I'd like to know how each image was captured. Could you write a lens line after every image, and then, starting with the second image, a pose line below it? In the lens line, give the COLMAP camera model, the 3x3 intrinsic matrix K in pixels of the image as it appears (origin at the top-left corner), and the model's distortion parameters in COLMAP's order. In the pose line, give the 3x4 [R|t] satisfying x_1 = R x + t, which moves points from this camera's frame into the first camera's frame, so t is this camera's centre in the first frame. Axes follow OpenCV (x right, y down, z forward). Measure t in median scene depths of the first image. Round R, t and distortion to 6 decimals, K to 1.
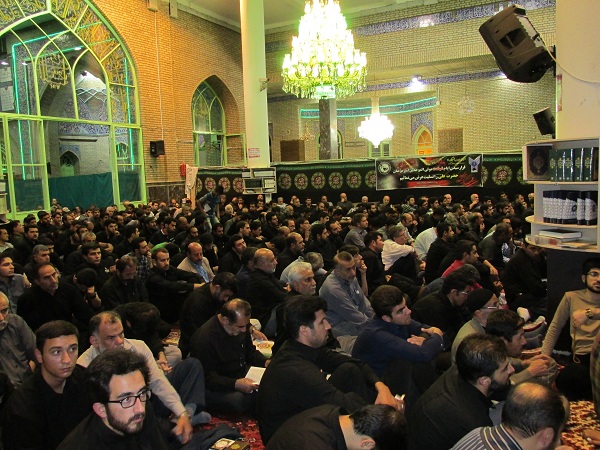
lens RADIAL K [[502.9, 0, 300.0], [0, 502.9, 225.0], [0, 0, 1]] dist [-0.037811, 0.018421]
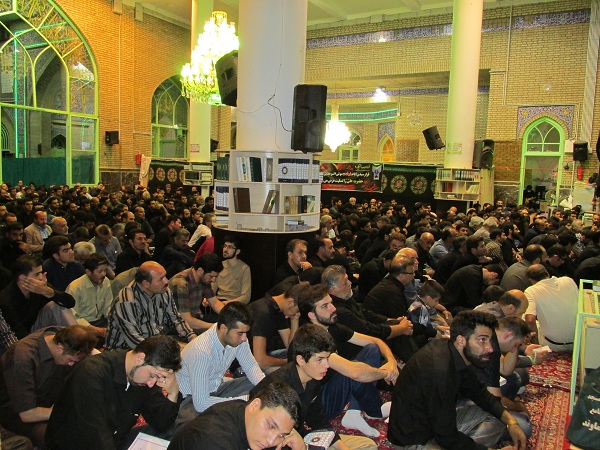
lens RADIAL K [[502.9, 0, 300.0], [0, 502.9, 225.0], [0, 0, 1]] dist [-0.037811, 0.018421]
pose [[0.996323, 0.078164, -0.035084, 0.189455], [-0.078113, 0.996941, 0.002835, 0.004150], [0.035199, -0.000084, 0.999380, -0.097133]]
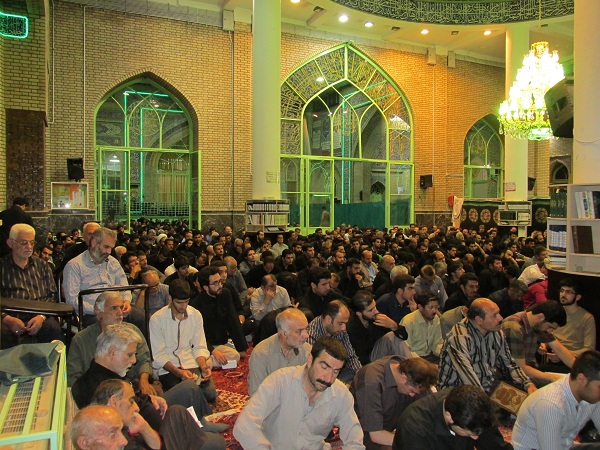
lens RADIAL K [[502.9, 0, 300.0], [0, 502.9, 225.0], [0, 0, 1]] dist [-0.037811, 0.018421]
pose [[0.804045, 0.059767, -0.591557, 0.178028], [-0.094146, 0.995181, -0.027418, 0.006877], [0.587067, 0.077738, 0.805797, -0.103341]]
